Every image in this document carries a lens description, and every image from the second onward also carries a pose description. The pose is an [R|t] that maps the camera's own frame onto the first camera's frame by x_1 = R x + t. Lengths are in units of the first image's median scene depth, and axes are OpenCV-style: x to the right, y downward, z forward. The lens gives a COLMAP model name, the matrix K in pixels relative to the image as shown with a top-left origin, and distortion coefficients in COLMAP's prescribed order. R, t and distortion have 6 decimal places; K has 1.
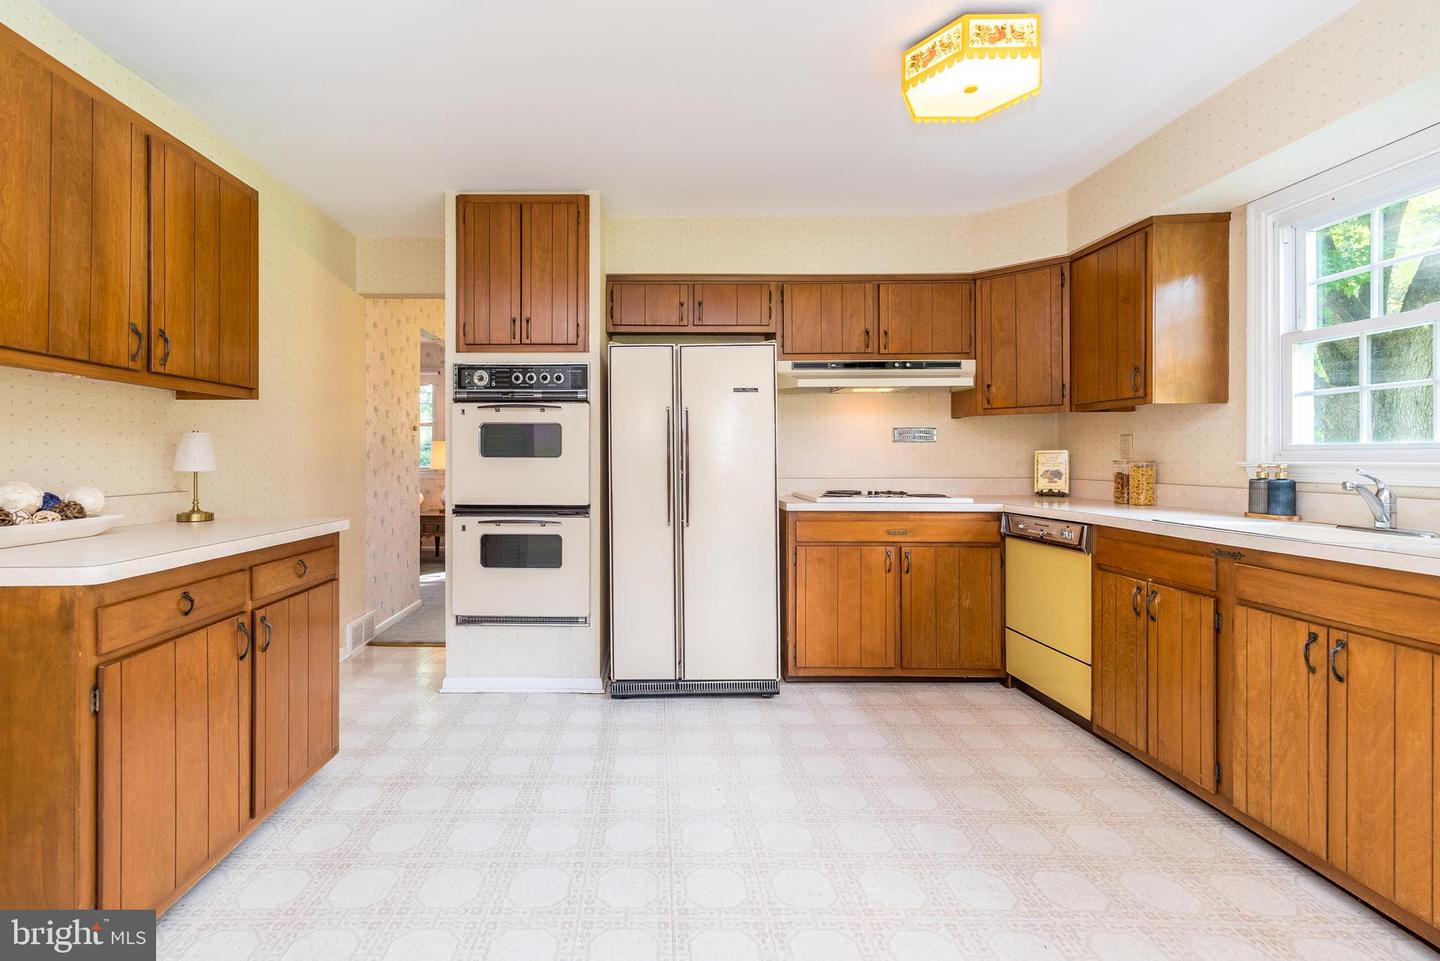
lens RADIAL K [[633.3, 0, 720.9], [0, 633.3, 471.3], [0, 0, 1]] dist [0.014345, 0.000141]
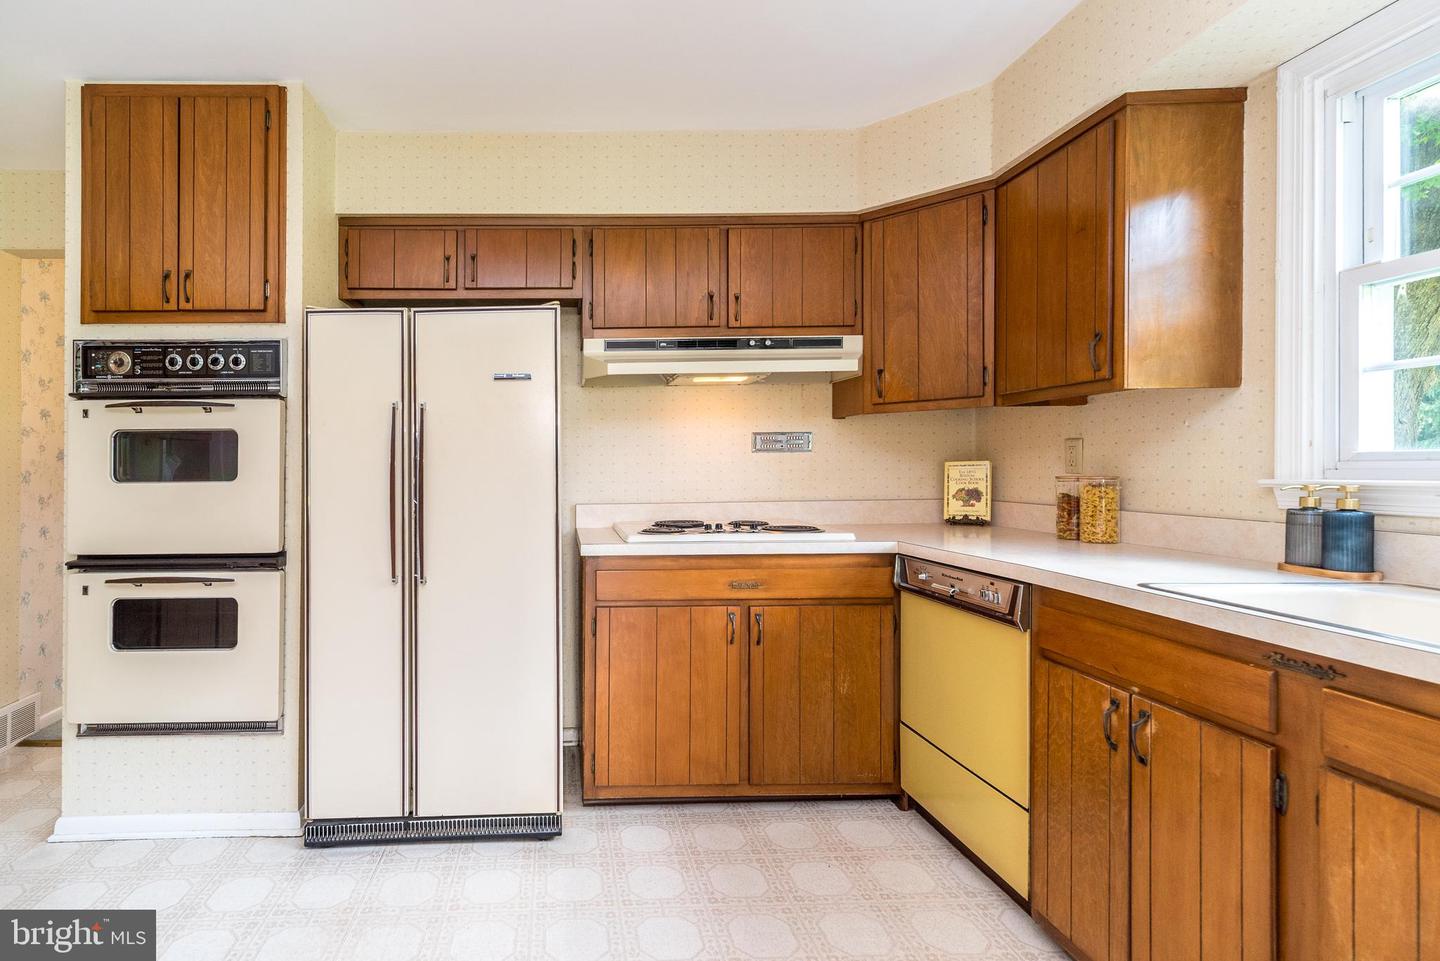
lens RADIAL K [[495.6, 0, 719.7], [0, 495.6, 487.3], [0, 0, 1]] dist [0.008405, 0.000042]
pose [[0.999783, -0.012028, 0.016993, 0.245054], [0.011477, 0.999415, 0.032205, -0.026658], [-0.017370, -0.032003, 0.999337, 0.471386]]
